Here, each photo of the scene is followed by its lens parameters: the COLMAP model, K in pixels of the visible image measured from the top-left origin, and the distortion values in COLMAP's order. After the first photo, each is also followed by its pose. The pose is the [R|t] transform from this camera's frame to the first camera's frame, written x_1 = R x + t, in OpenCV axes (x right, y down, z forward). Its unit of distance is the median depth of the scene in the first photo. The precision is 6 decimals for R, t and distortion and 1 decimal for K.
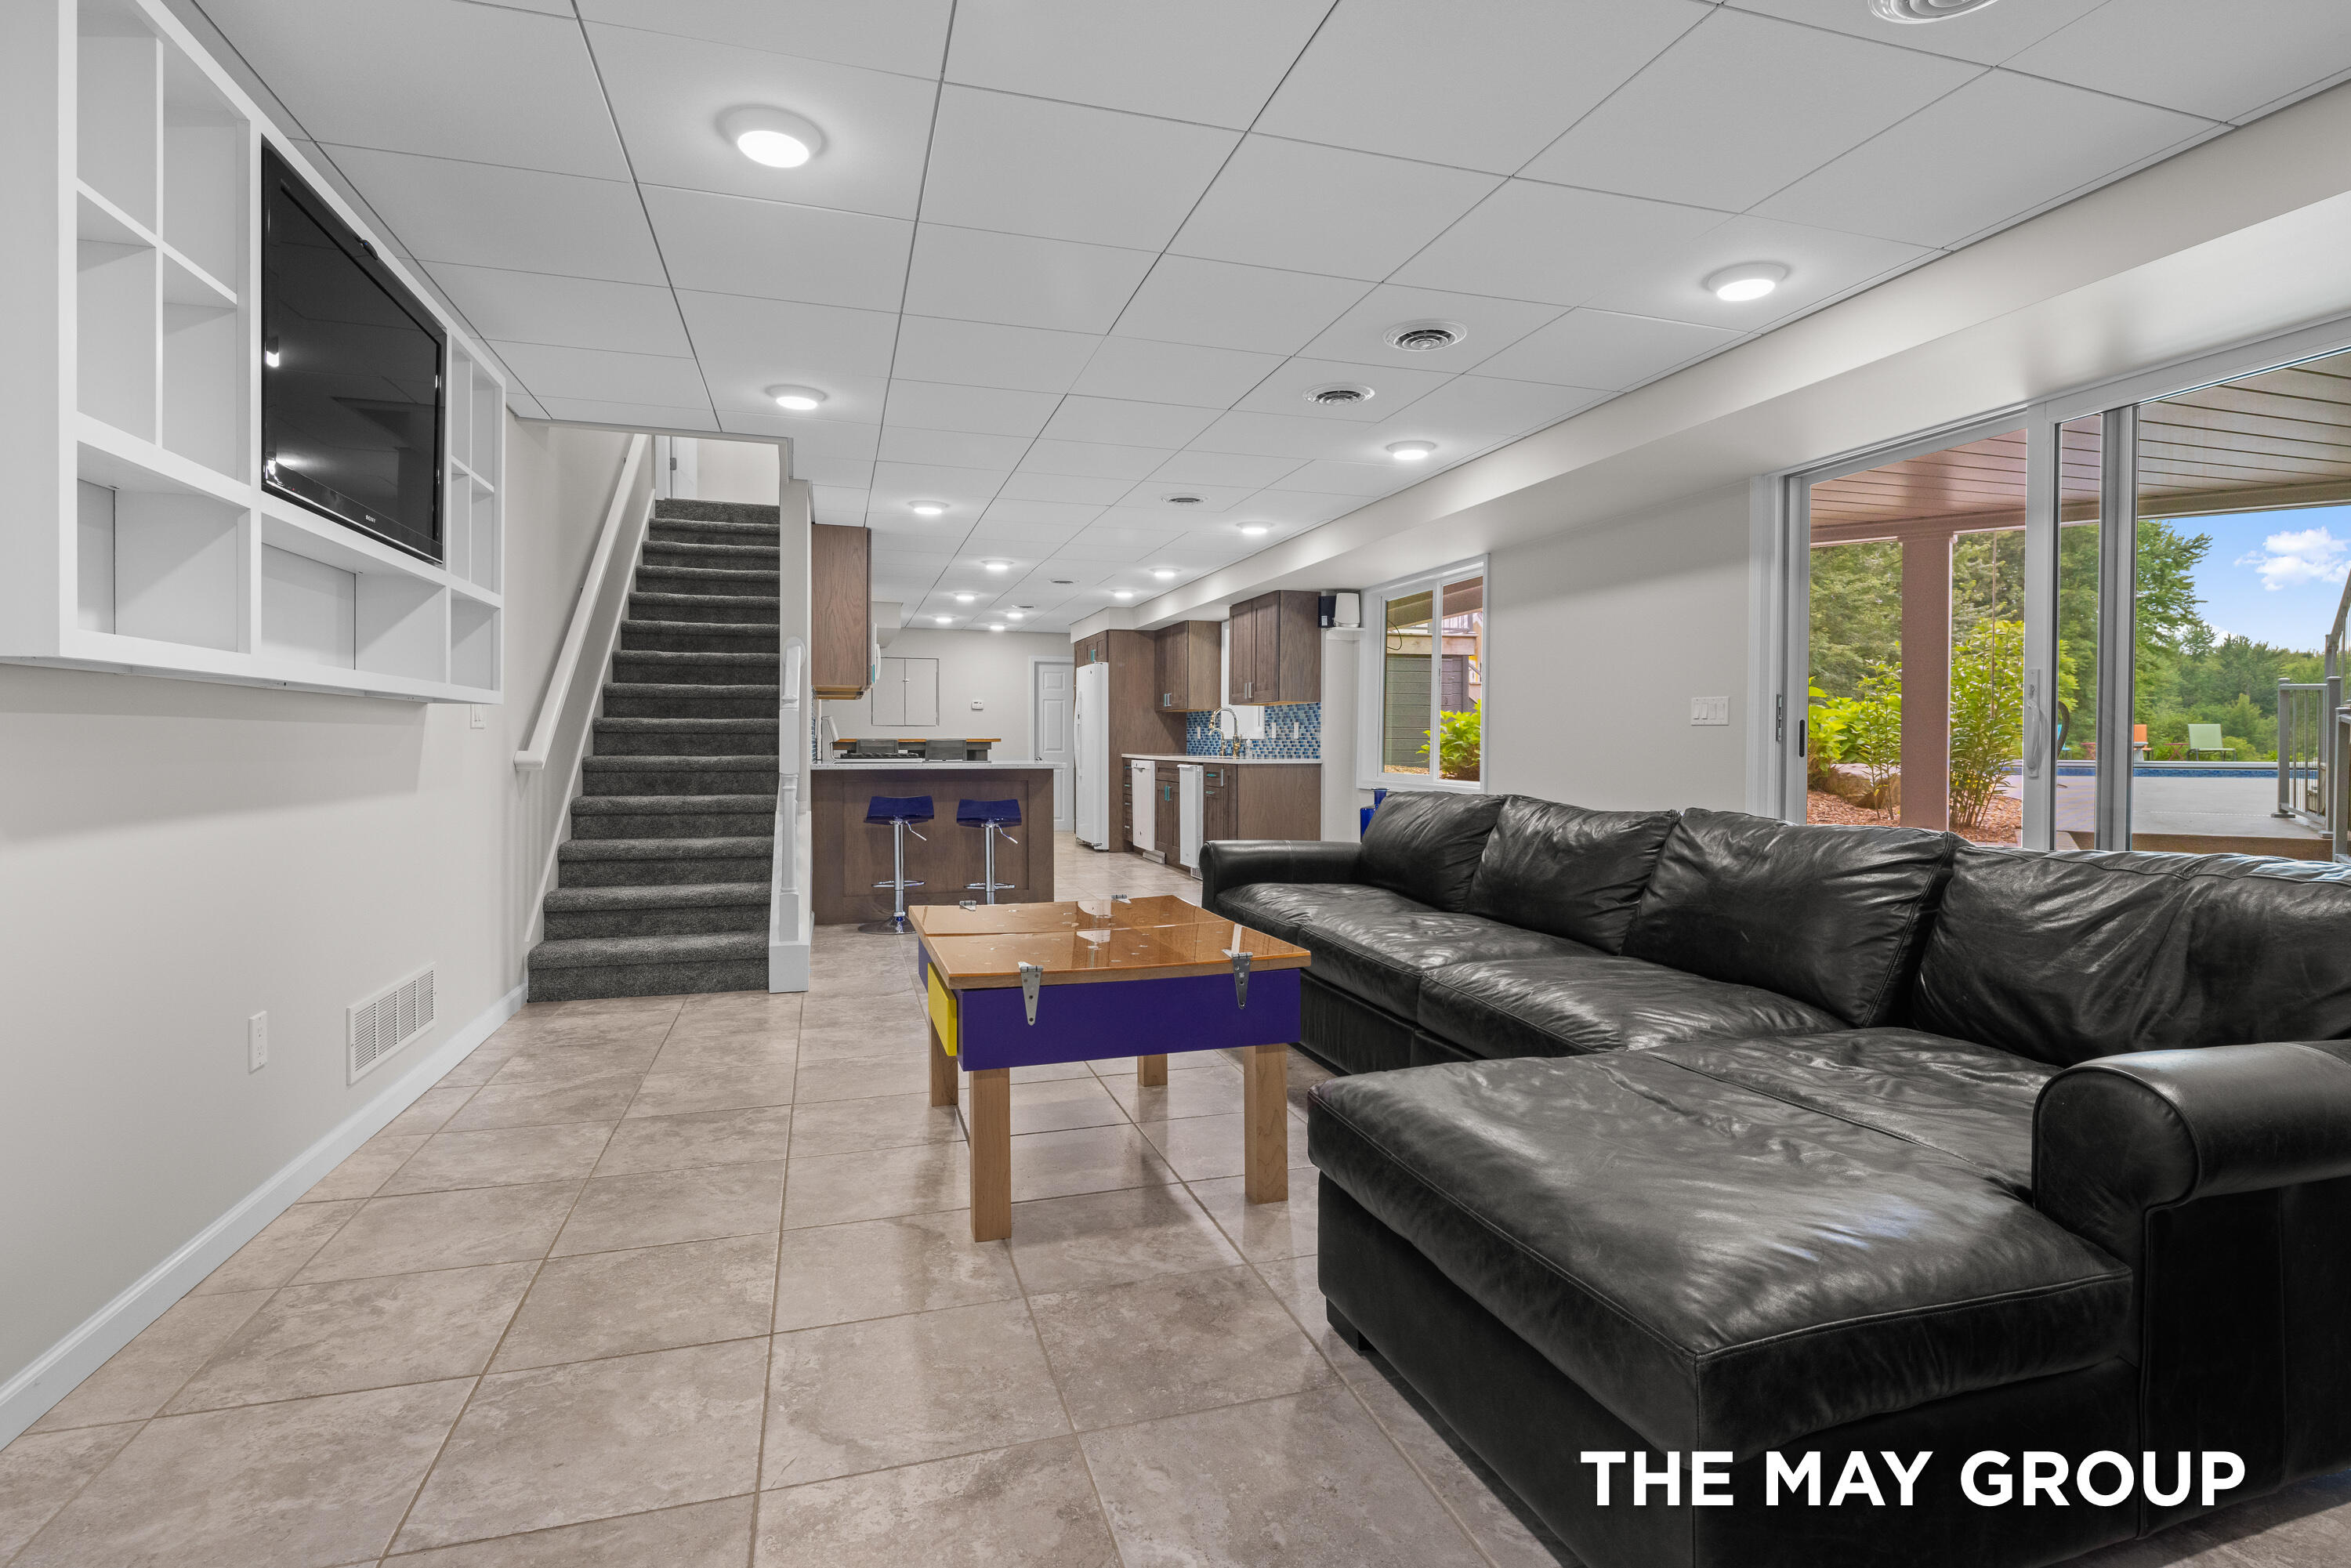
lens RADIAL K [[1134.4, 0, 1179.7], [0, 1134.4, 764.8], [0, 0, 1]] dist [0.001721, -0.002629]
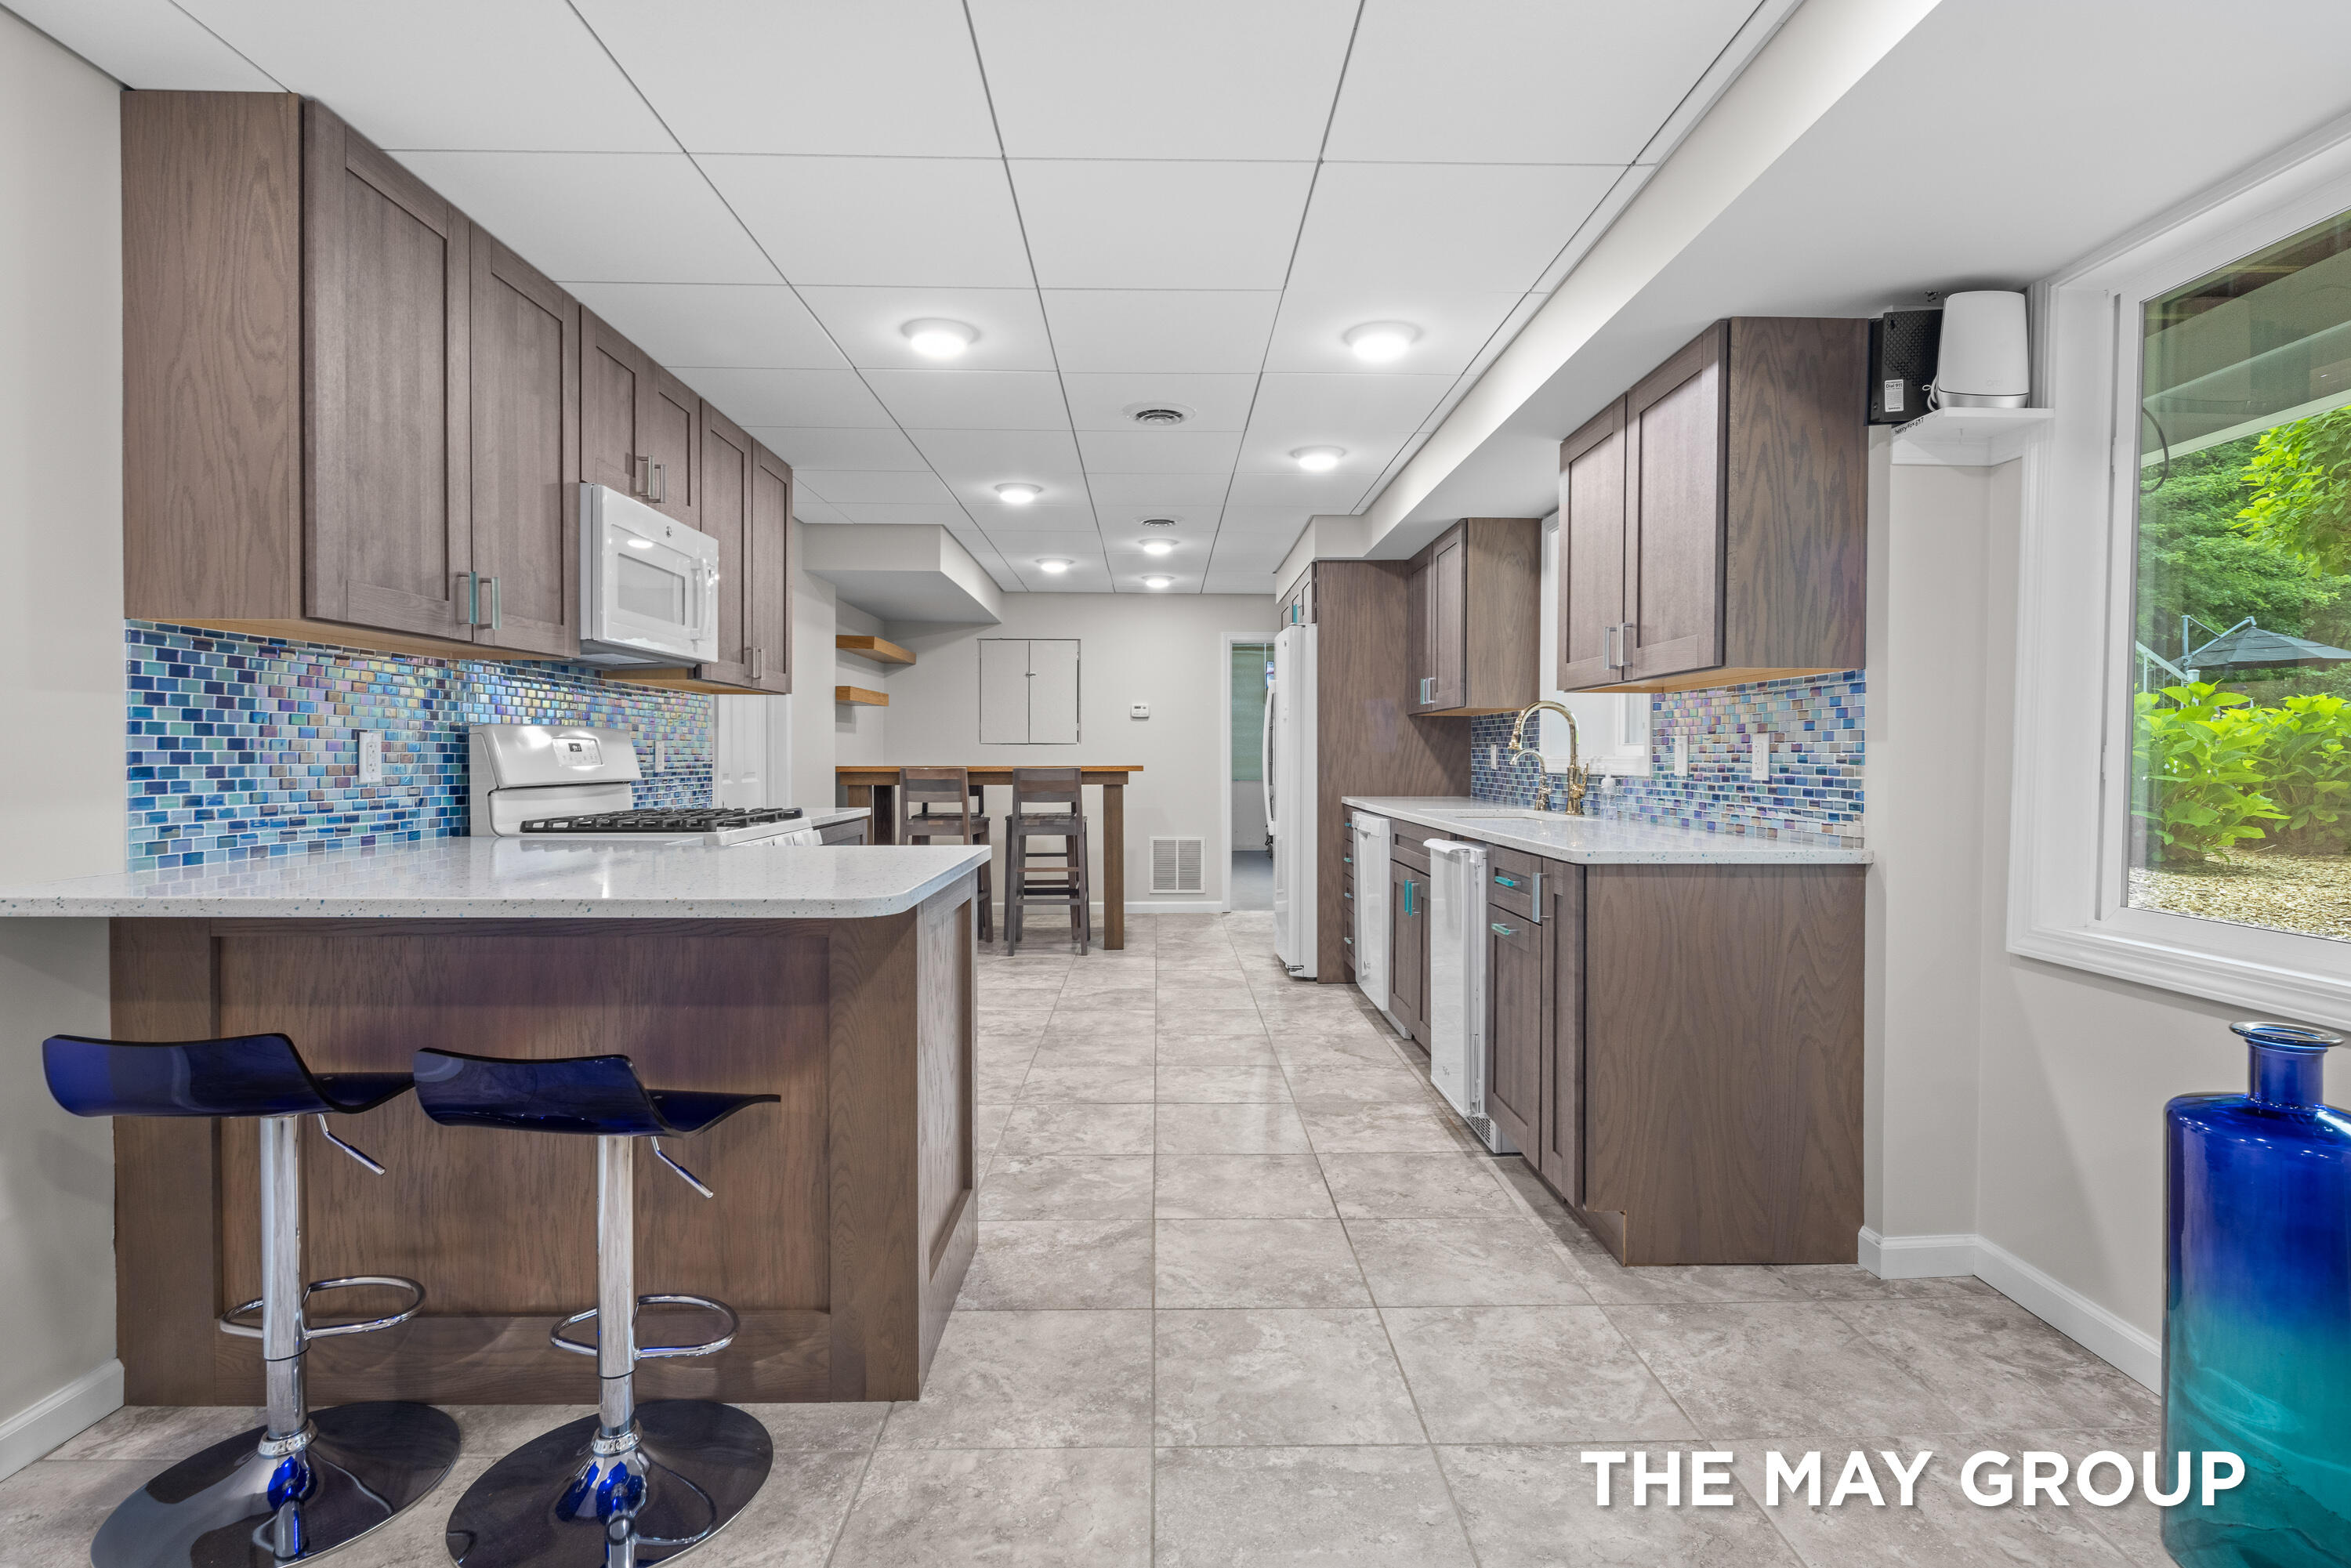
lens RADIAL K [[1134.4, 0, 1170.1], [0, 1134.4, 770.2], [0, 0, 1]] dist [0.001721, -0.002629]
pose [[0.960784, 0.000594, -0.277299, 0.020974], [-0.003466, 0.999945, -0.009868, -0.018905], [0.277278, 0.010442, 0.960733, 0.534300]]
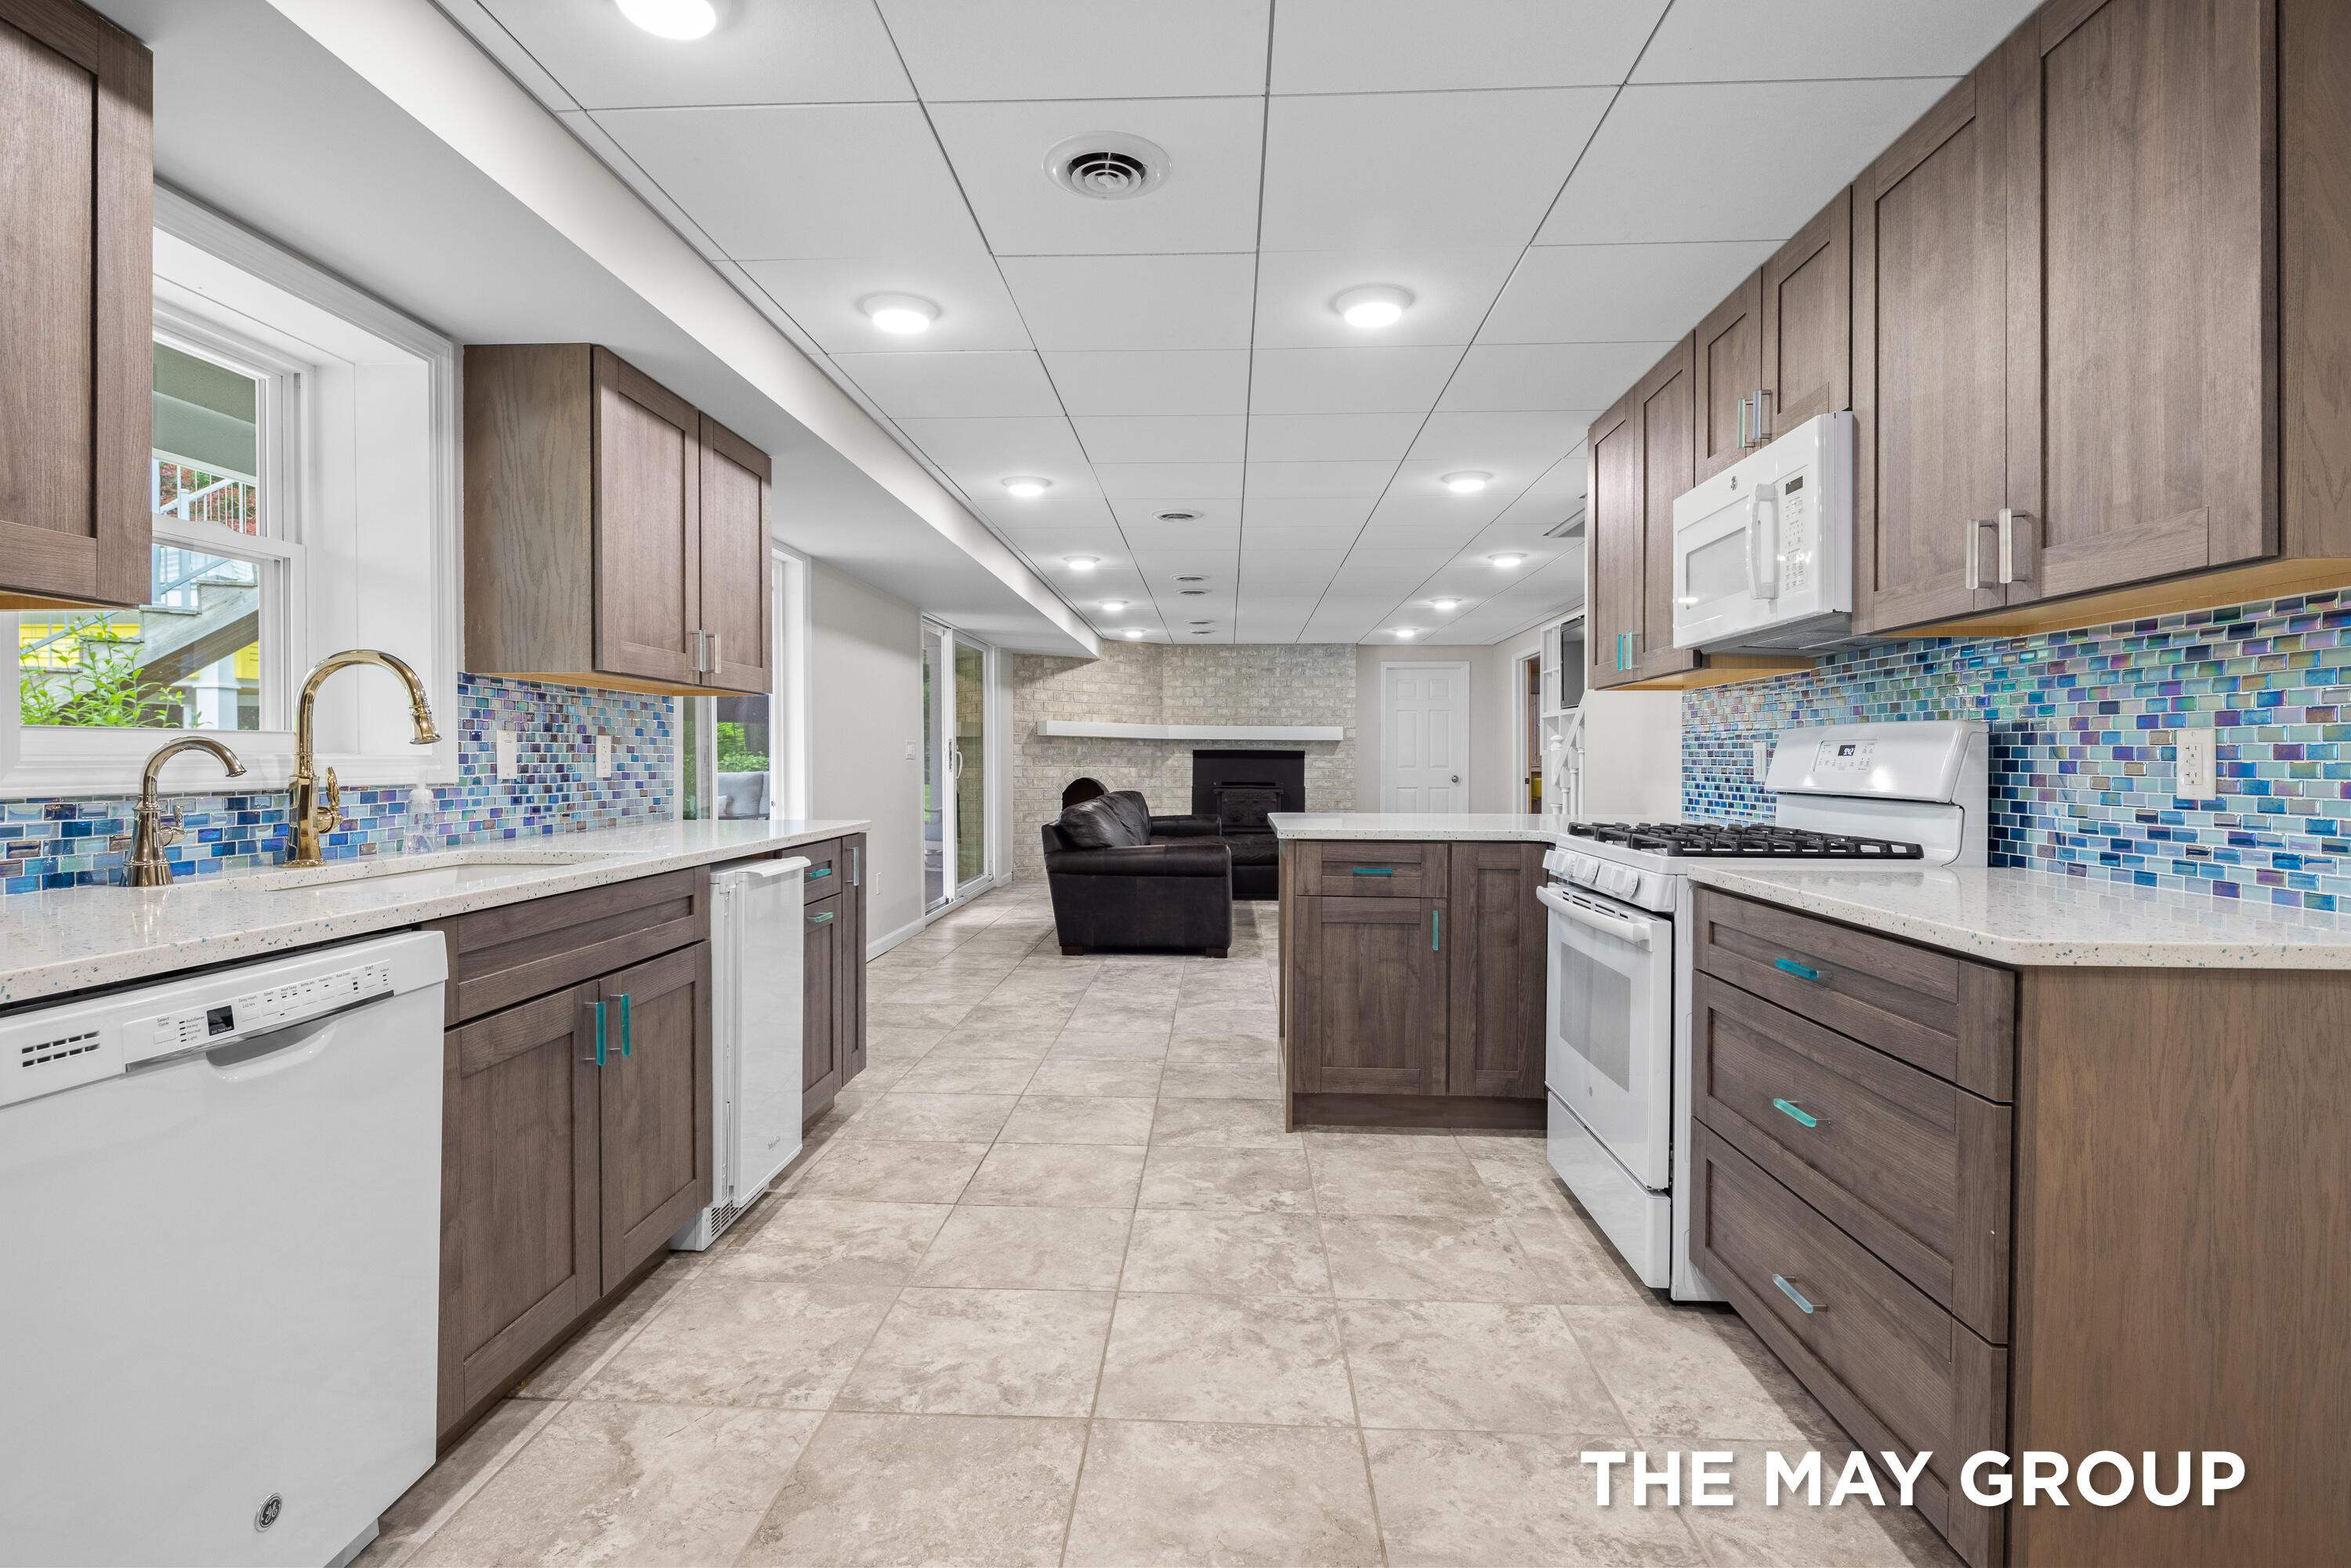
lens RADIAL K [[1134.4, 0, 1185.5], [0, 1134.4, 771.9], [0, 0, 1]] dist [0.001721, -0.002629]
pose [[-0.946164, -0.011181, 0.323494, -0.180571], [-0.000035, 0.999407, 0.034442, -0.032721], [-0.323687, 0.032576, -0.945603, 1.120608]]
